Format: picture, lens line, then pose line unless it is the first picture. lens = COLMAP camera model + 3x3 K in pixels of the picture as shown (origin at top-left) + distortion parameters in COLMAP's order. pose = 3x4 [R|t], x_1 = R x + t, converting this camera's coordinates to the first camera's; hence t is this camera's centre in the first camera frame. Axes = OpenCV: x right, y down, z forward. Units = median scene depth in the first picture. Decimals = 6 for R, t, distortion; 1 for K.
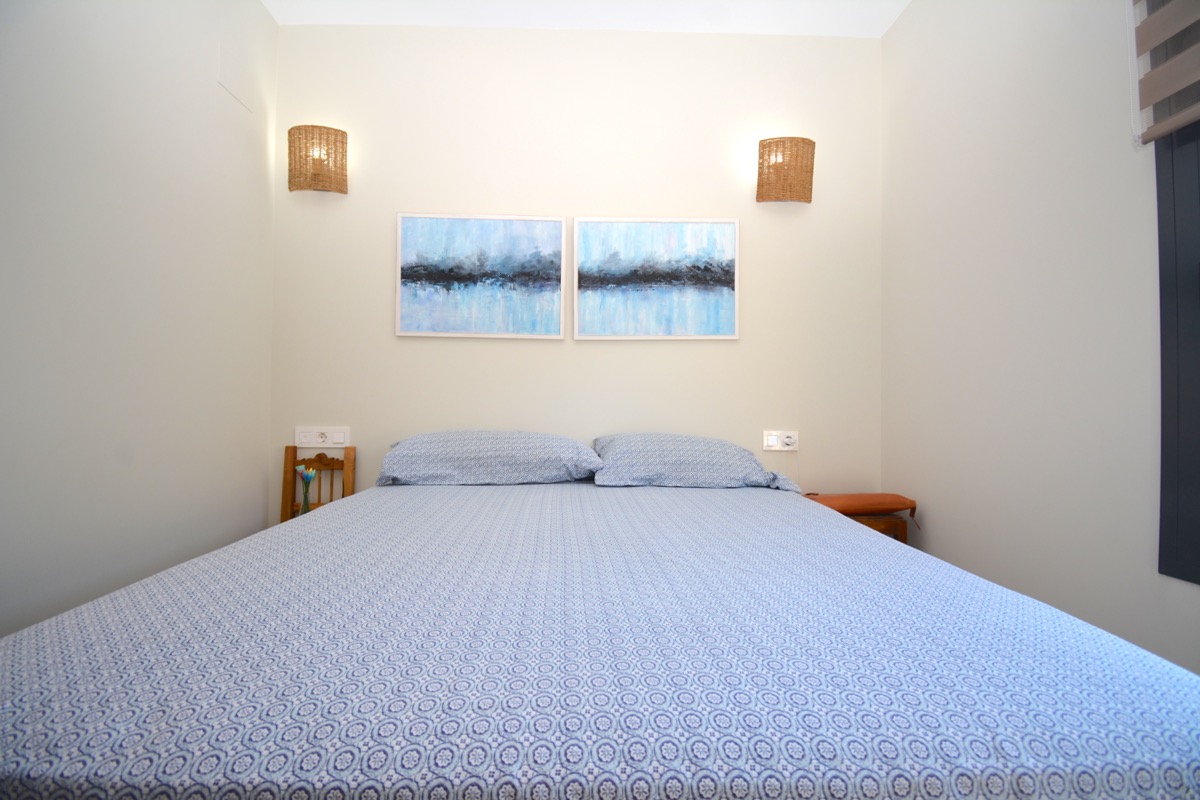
lens RADIAL K [[523.5, 0, 599.6], [0, 523.5, 397.8], [0, 0, 1]] dist [0.021345, -0.026991]
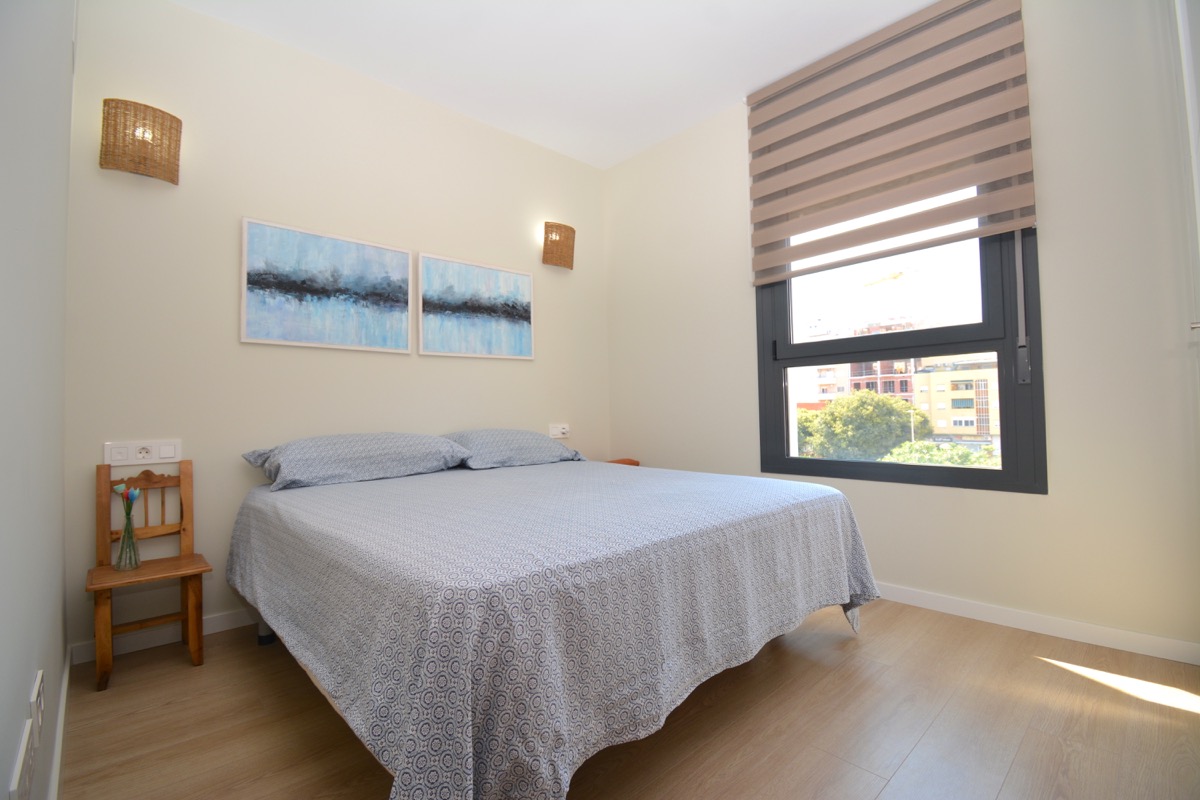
lens RADIAL K [[532.6, 0, 600.0], [0, 532.6, 400.0], [0, 0, 1]] dist [-0.009855, -0.013133]
pose [[0.745470, -0.009798, 0.666467, -0.547137], [0.021915, 0.999712, -0.009815, 0.012888], [-0.666178, 0.021922, 0.745470, -0.166432]]
